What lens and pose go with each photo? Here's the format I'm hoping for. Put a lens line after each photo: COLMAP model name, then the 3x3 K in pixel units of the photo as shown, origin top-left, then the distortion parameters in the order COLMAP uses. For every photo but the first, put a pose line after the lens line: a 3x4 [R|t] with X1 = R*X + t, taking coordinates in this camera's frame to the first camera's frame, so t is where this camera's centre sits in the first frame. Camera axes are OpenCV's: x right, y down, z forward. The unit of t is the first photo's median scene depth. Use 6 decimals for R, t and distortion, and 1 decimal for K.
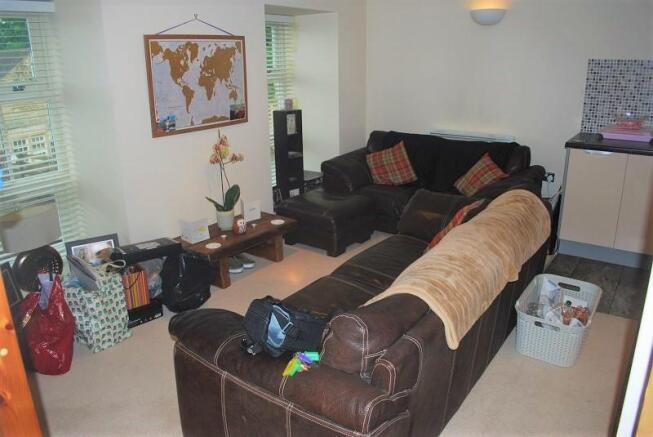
lens RADIAL K [[515.4, 0, 325.7], [0, 515.4, 217.2], [0, 0, 1]] dist [-0.077001, 0.001184]
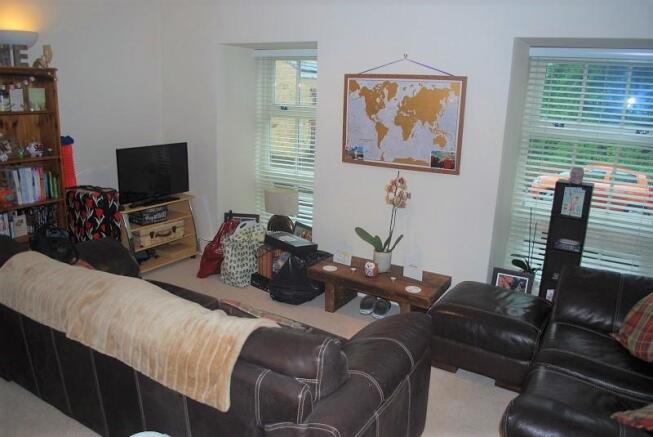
lens RADIAL K [[515.4, 0, 327.1], [0, 515.4, 218.0], [0, 0, 1]] dist [-0.077001, 0.001184]
pose [[0.081905, 0.260560, -0.961977, 0.777796], [-0.332651, 0.917015, 0.220059, -0.271688], [0.939486, 0.301979, 0.161784, 0.780409]]
